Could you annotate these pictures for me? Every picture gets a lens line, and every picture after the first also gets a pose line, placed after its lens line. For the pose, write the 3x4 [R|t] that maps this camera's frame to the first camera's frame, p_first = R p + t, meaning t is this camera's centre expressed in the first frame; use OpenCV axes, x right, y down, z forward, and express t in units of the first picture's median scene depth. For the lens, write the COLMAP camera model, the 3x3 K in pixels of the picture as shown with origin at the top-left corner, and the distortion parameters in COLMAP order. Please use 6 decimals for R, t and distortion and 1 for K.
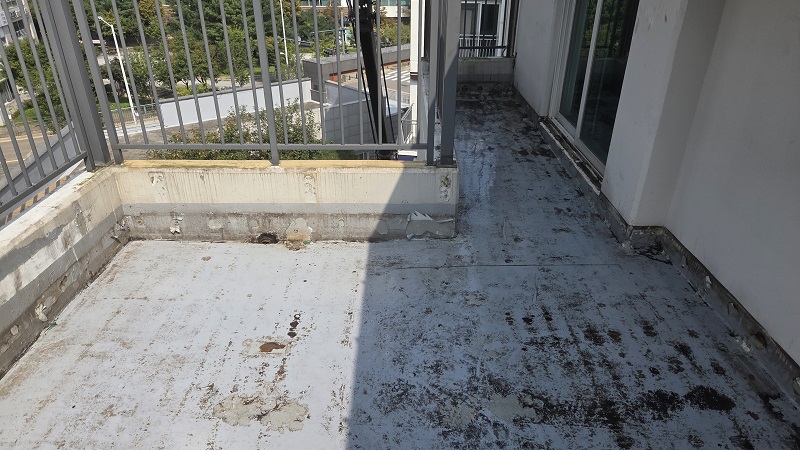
lens RADIAL K [[541.0, 0, 400.0], [0, 541.0, 225.0], [0, 0, 1]] dist [0.056202, -0.044208]
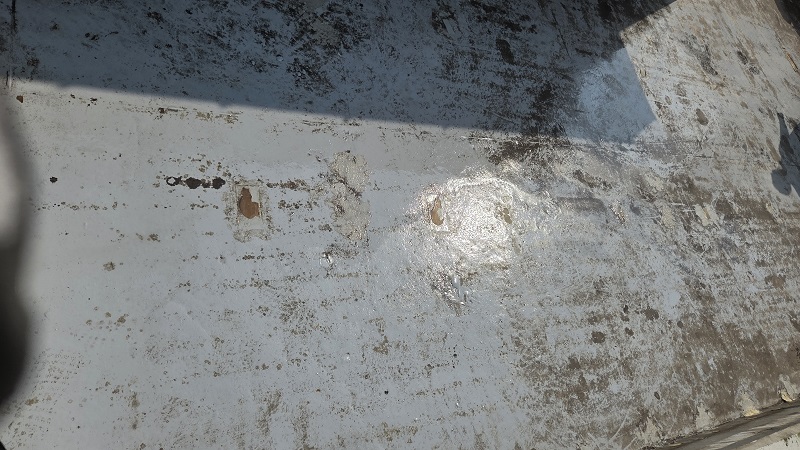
lens RADIAL K [[541.0, 0, 400.0], [0, 541.0, 225.0], [0, 0, 1]] dist [0.056202, -0.044208]
pose [[-0.218927, -0.912130, 0.346540, -0.630585], [-0.035123, 0.362292, 0.931403, -0.517657], [-0.975109, 0.191738, -0.111352, 0.988988]]
